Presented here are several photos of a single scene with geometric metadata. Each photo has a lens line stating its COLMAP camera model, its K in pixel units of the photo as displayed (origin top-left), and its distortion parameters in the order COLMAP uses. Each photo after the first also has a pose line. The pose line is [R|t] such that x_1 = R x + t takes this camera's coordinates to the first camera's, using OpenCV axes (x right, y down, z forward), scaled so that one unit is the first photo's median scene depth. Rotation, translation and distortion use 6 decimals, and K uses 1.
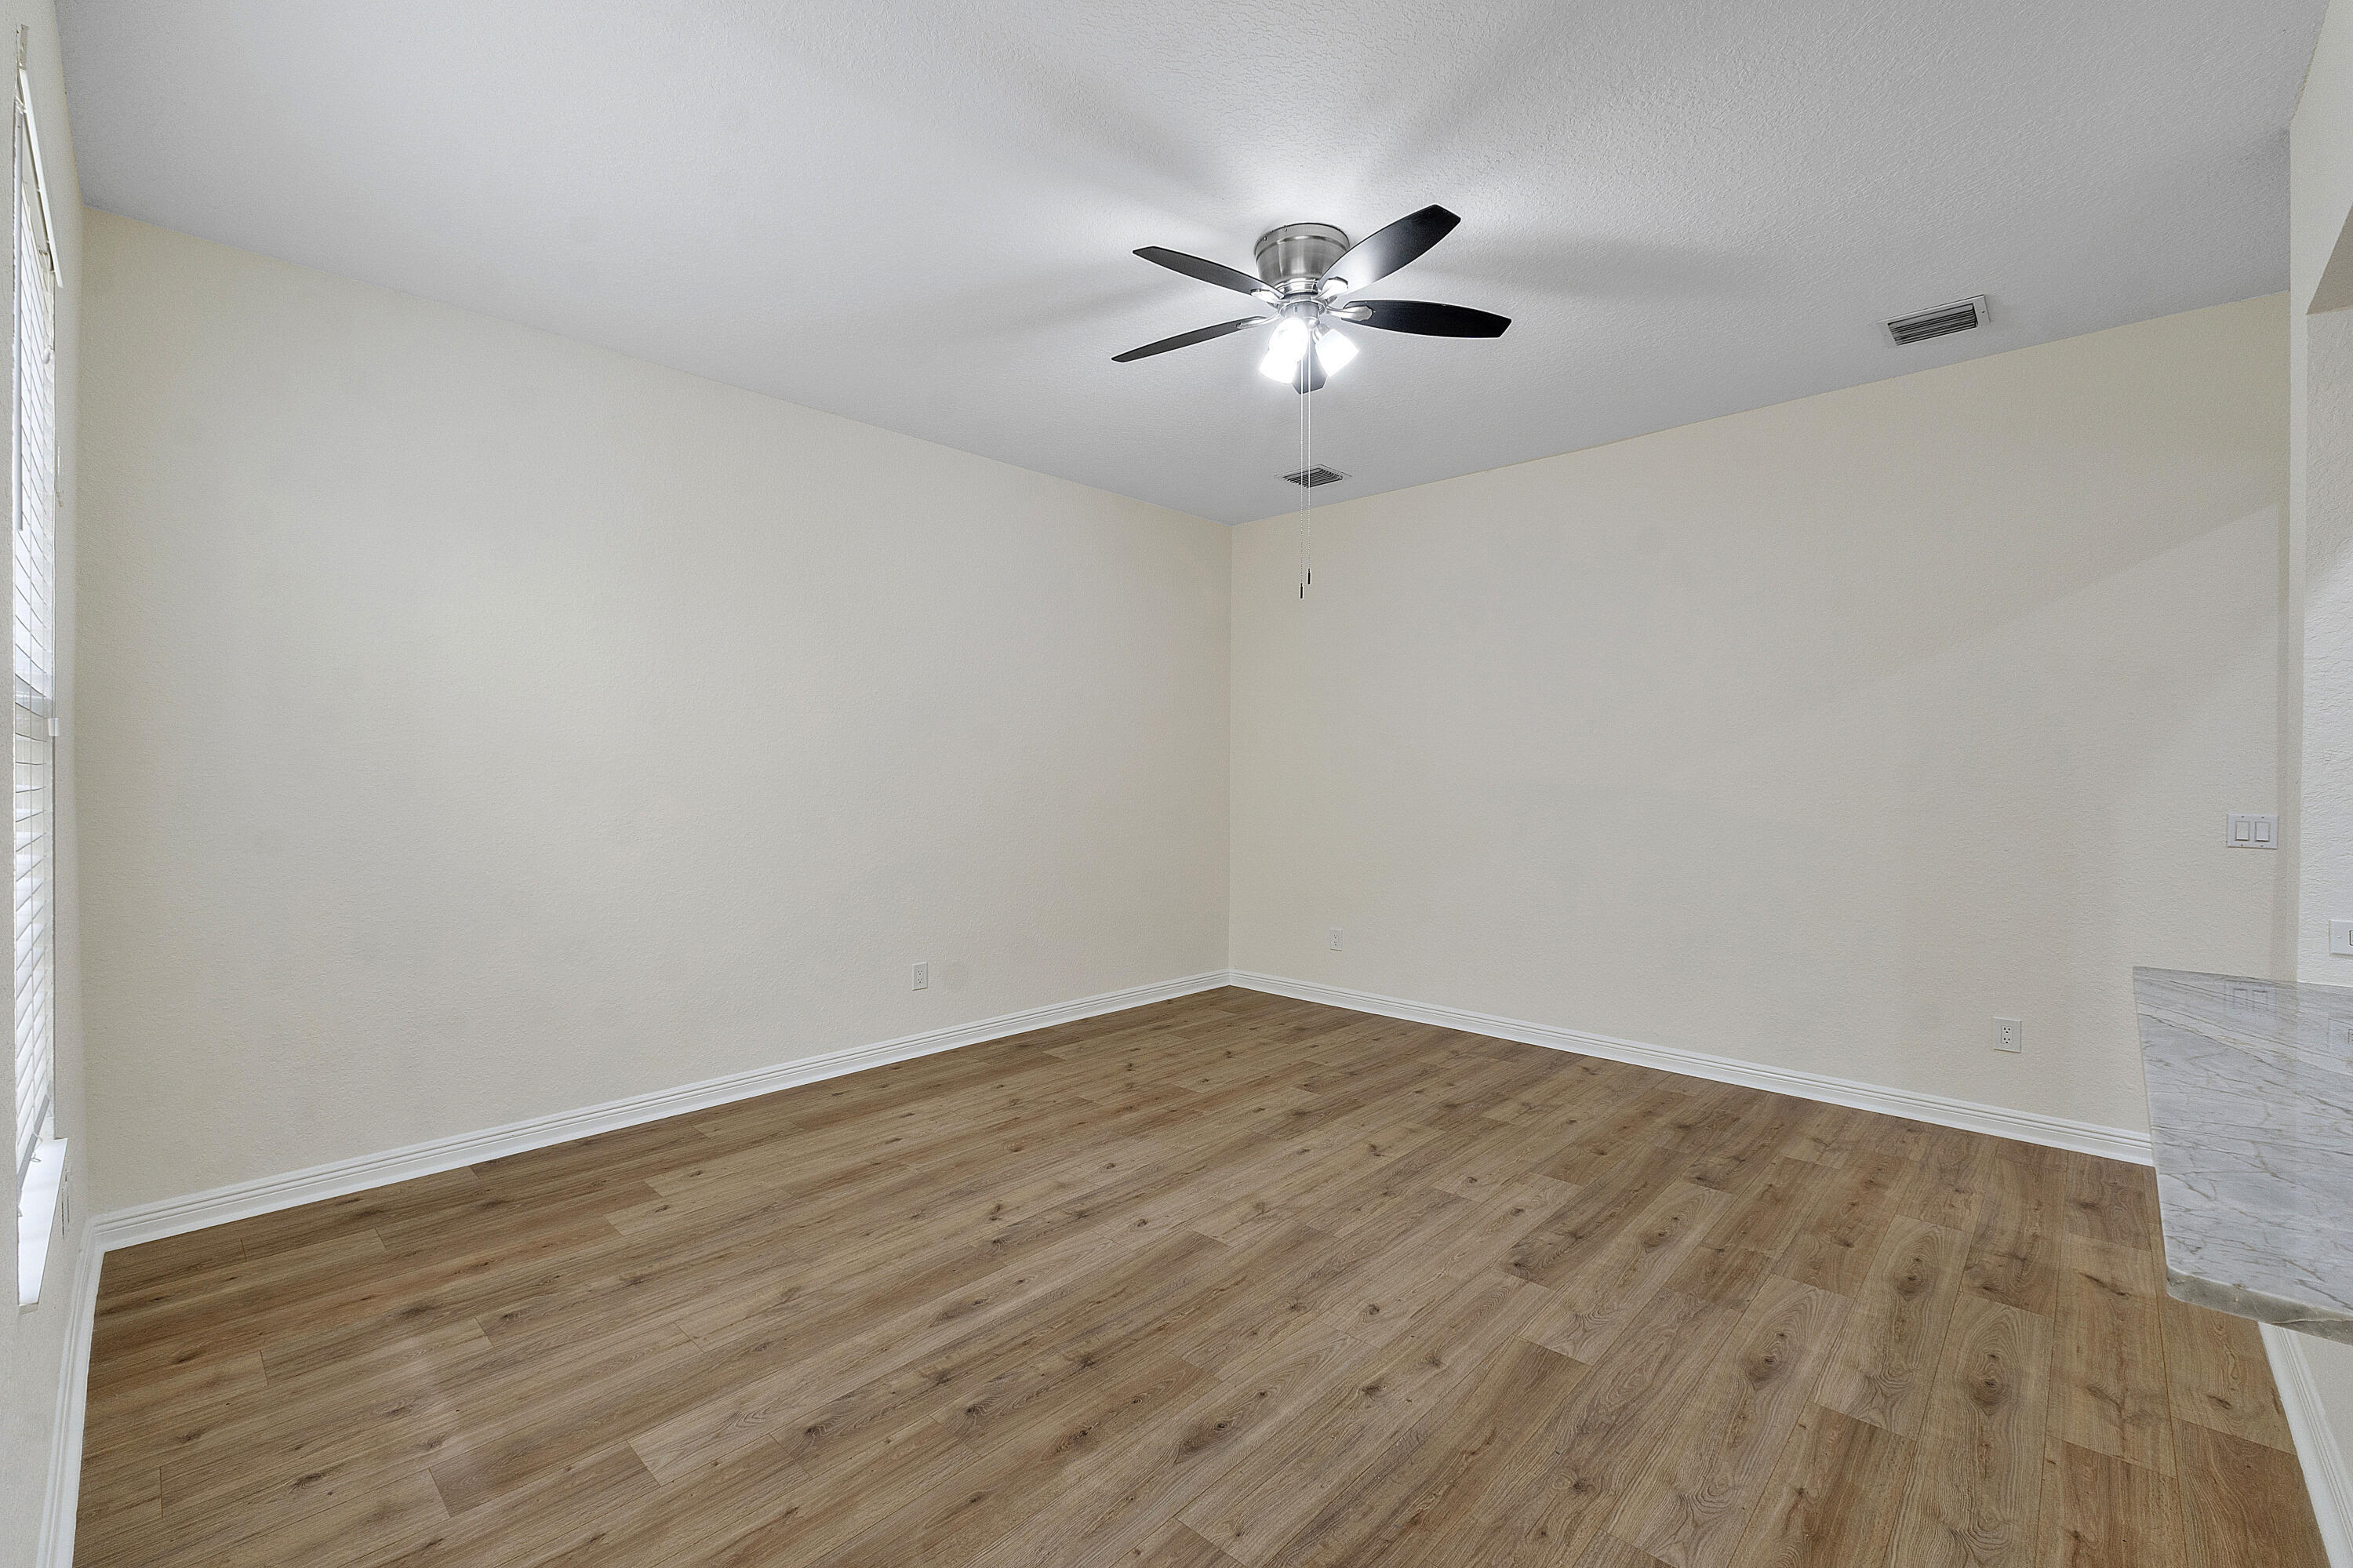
lens RADIAL K [[995.7, 0, 1160.7], [0, 995.7, 775.7], [0, 0, 1]] dist [-0.003125, 0.000660]
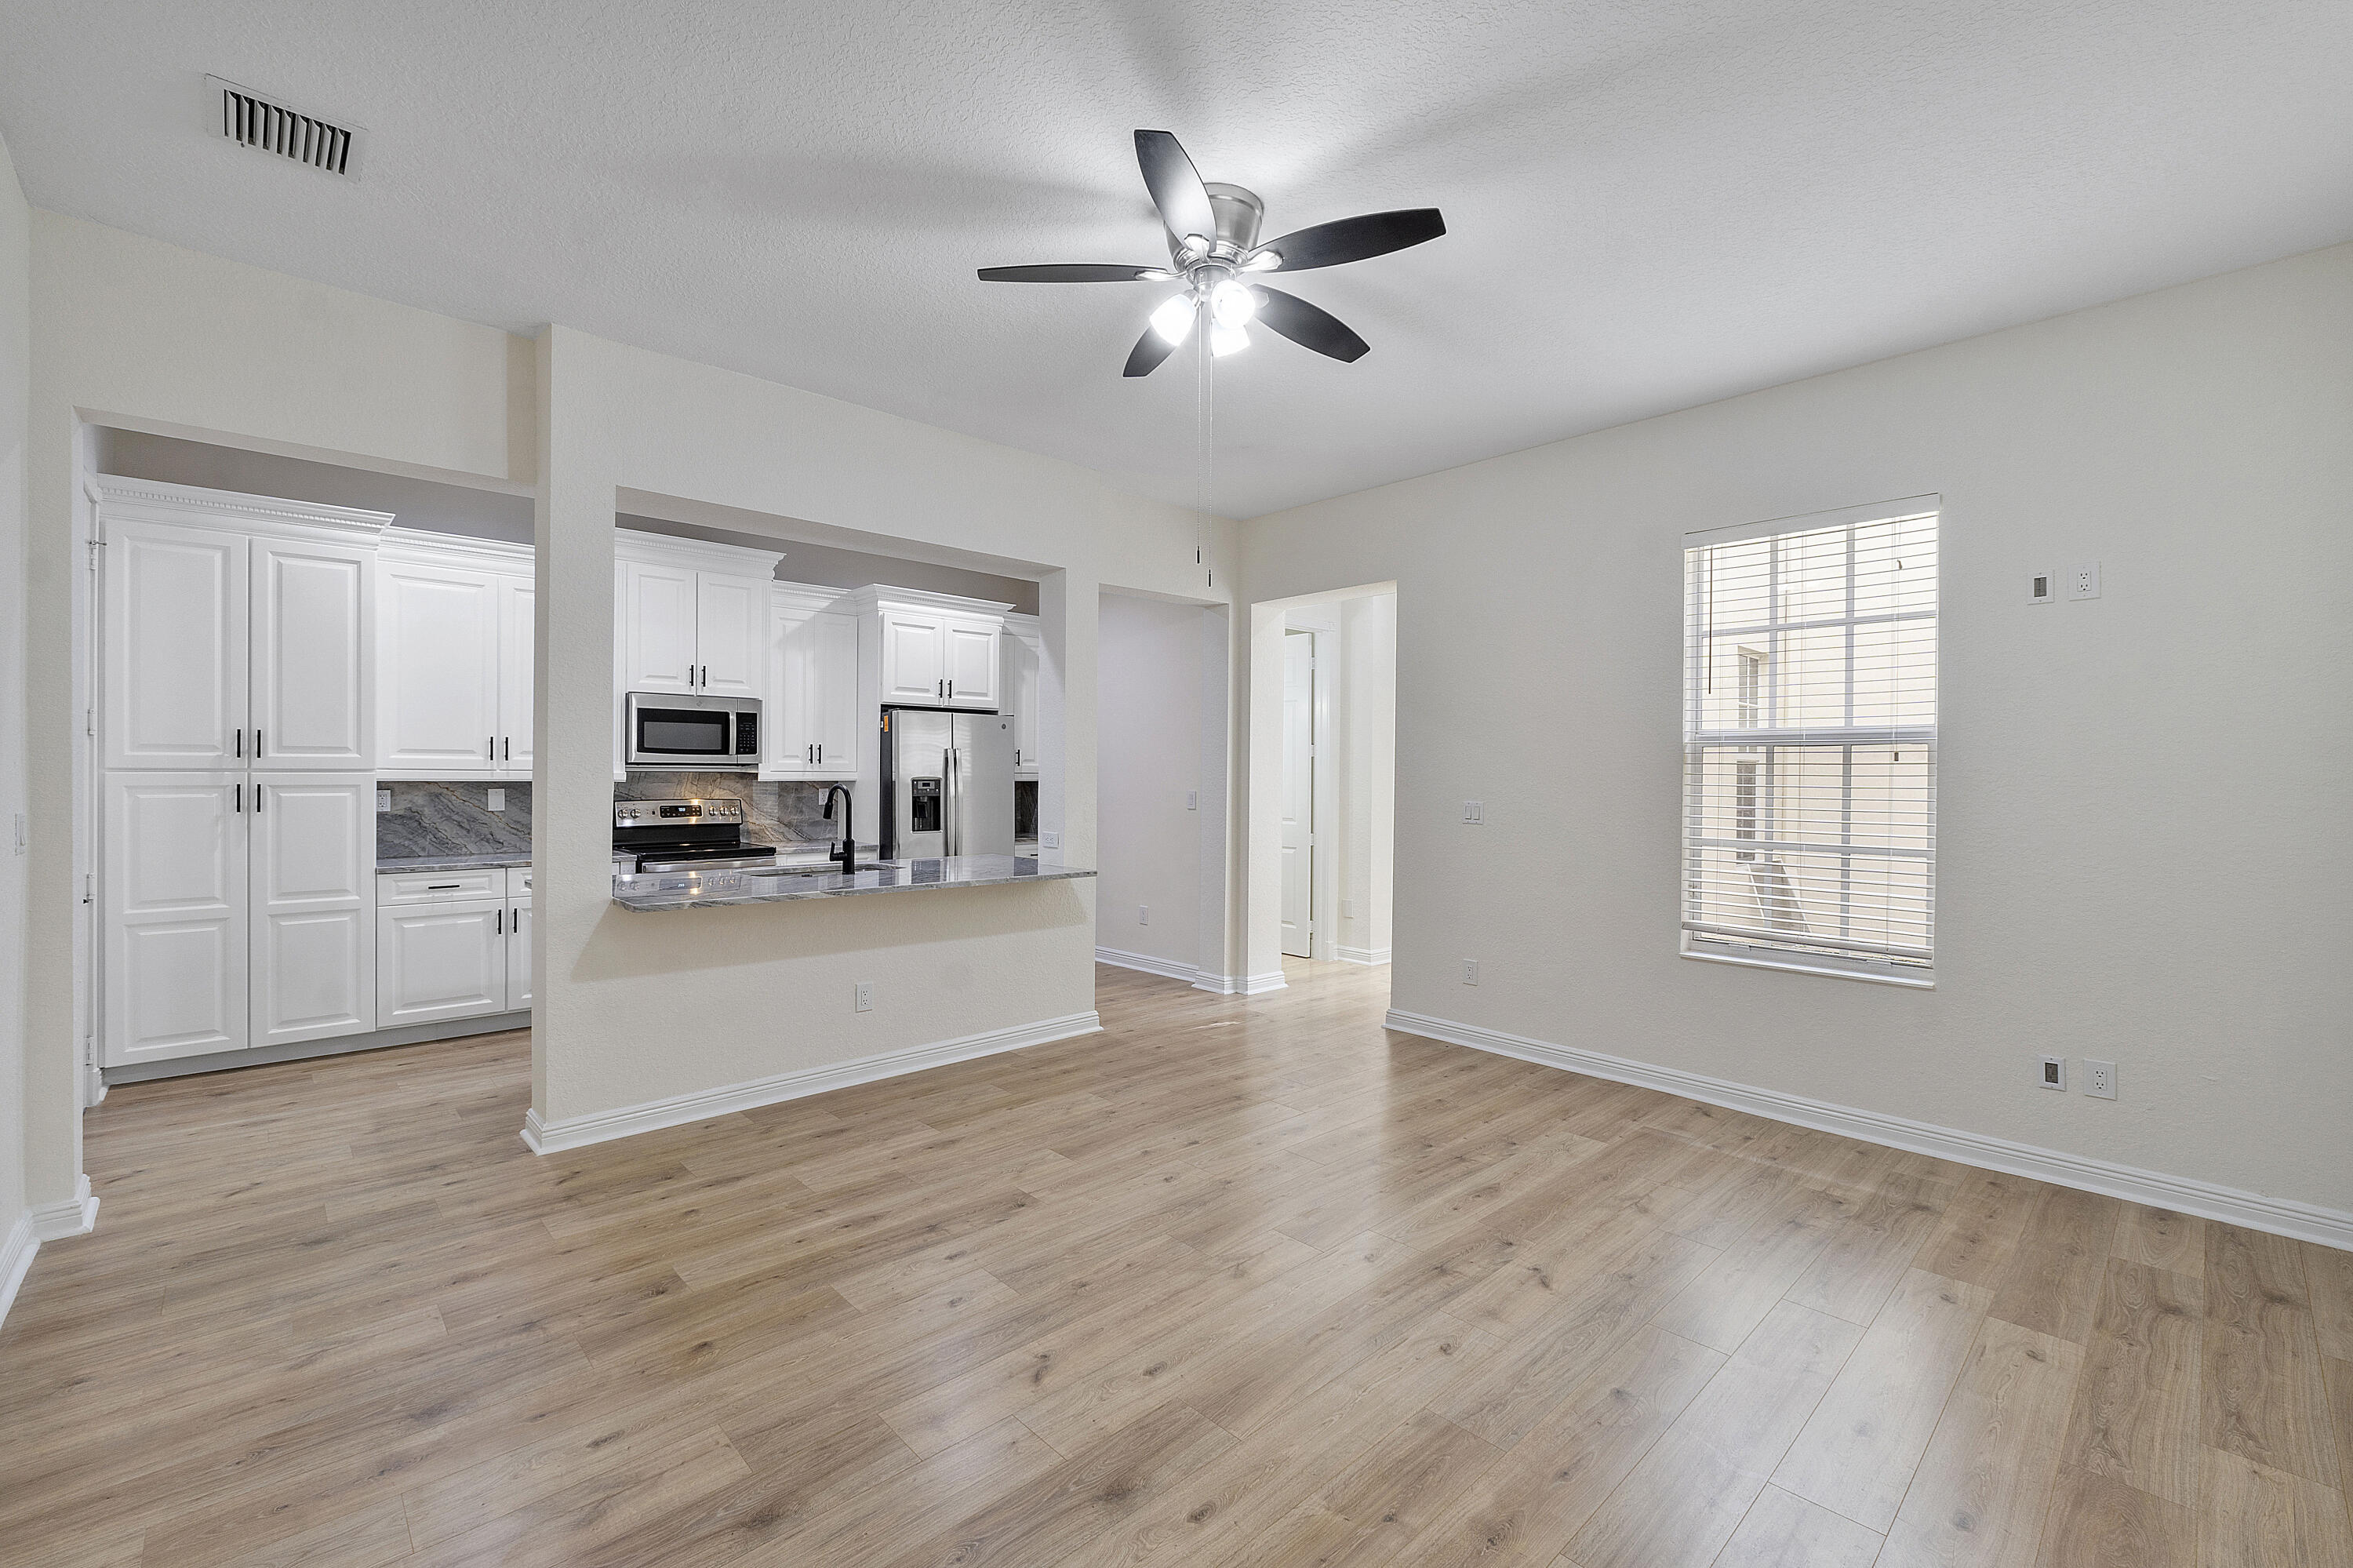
lens RADIAL K [[988.7, 0, 1151.4], [0, 988.7, 776.9], [0, 0, 1]] dist [-0.008302, 0.000057]
pose [[-0.997424, -0.012927, 0.070550, 0.130361], [-0.012436, 0.999895, 0.007392, -0.006822], [-0.070638, 0.006495, -0.997481, 1.999664]]
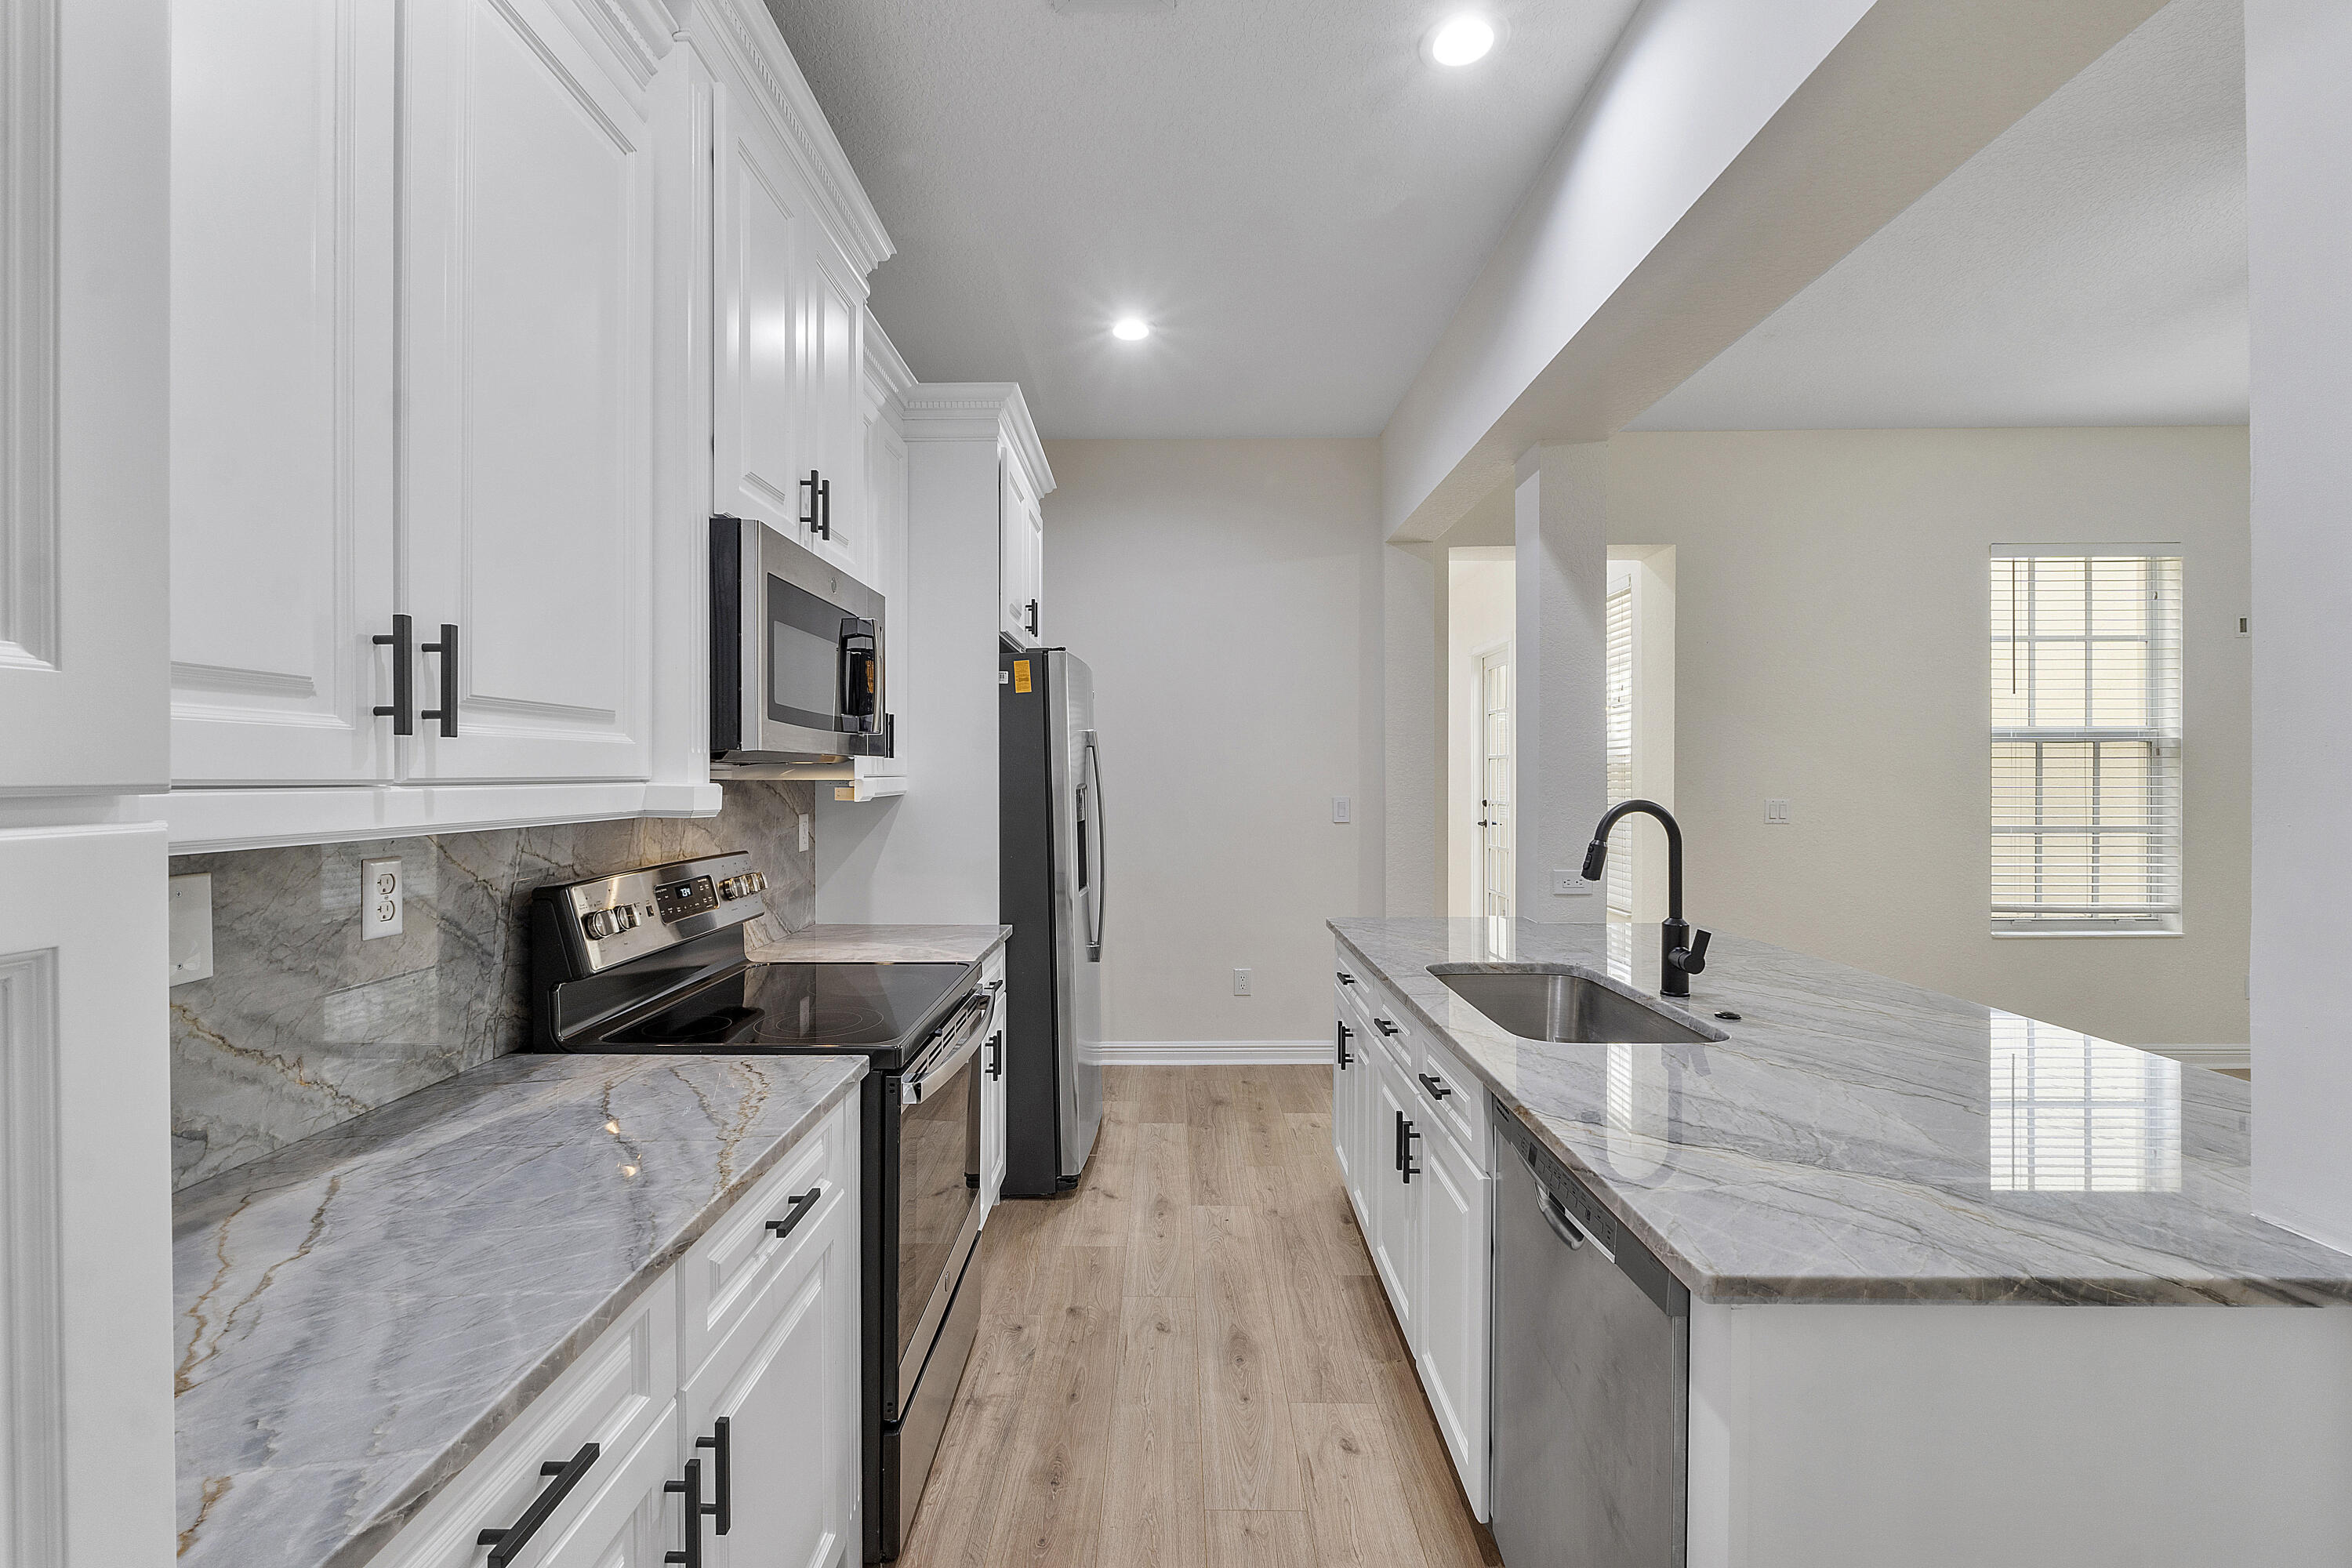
lens RADIAL K [[988.3, 0, 1150.9], [0, 988.3, 776.9], [0, 0, 1]] dist [-0.008302, 0.000057]
pose [[-0.741582, 0.000256, -0.670863, 1.502474], [-0.002825, 0.999990, 0.003505, 0.003708], [0.670857, 0.004495, -0.741573, 0.735044]]
